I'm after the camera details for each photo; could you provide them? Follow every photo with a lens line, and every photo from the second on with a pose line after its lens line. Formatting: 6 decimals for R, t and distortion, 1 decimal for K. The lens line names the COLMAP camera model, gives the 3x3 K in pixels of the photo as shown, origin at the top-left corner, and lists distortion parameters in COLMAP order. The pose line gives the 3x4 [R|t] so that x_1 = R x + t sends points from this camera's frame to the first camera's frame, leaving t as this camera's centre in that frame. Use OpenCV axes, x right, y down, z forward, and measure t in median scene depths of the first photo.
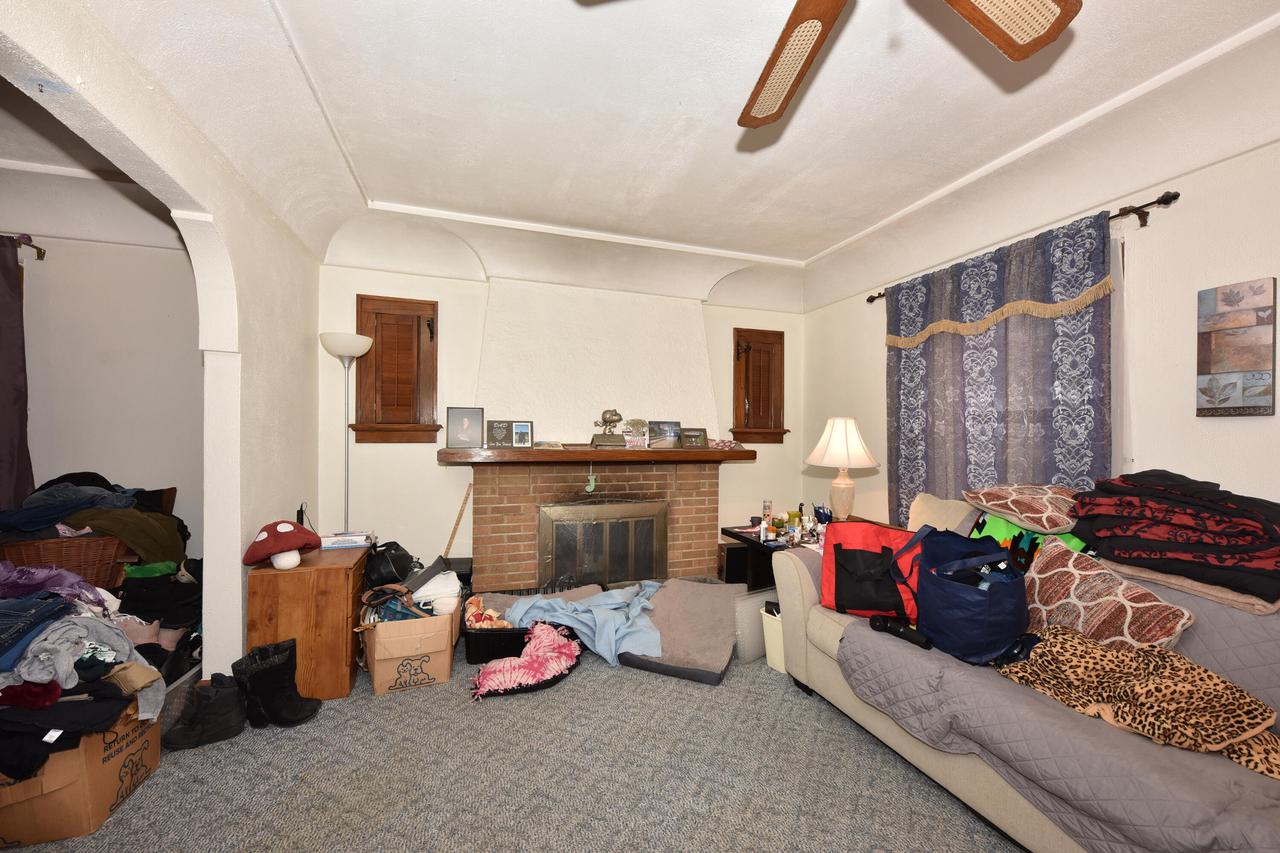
lens RADIAL K [[493.1, 0, 643.7], [0, 493.1, 430.3], [0, 0, 1]] dist [0.021257, -0.010849]
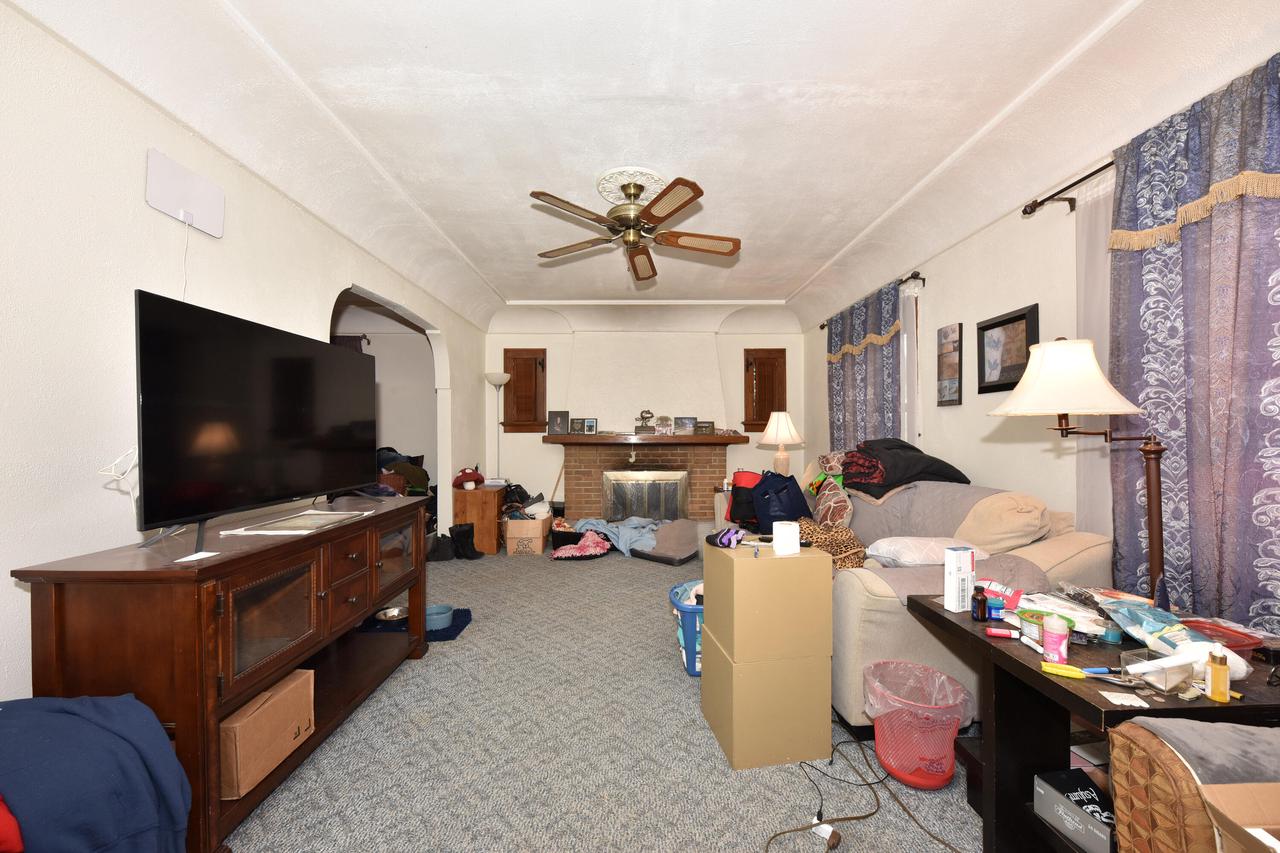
lens RADIAL K [[510.2, 0, 640.0], [0, 510.2, 426.5], [0, 0, 1]] dist [-0.000293, -0.000002]
pose [[0.949049, -0.014521, -0.314794, 0.485069], [0.012013, 0.999879, -0.009905, 0.029286], [0.314900, 0.005619, 0.949108, -0.614100]]
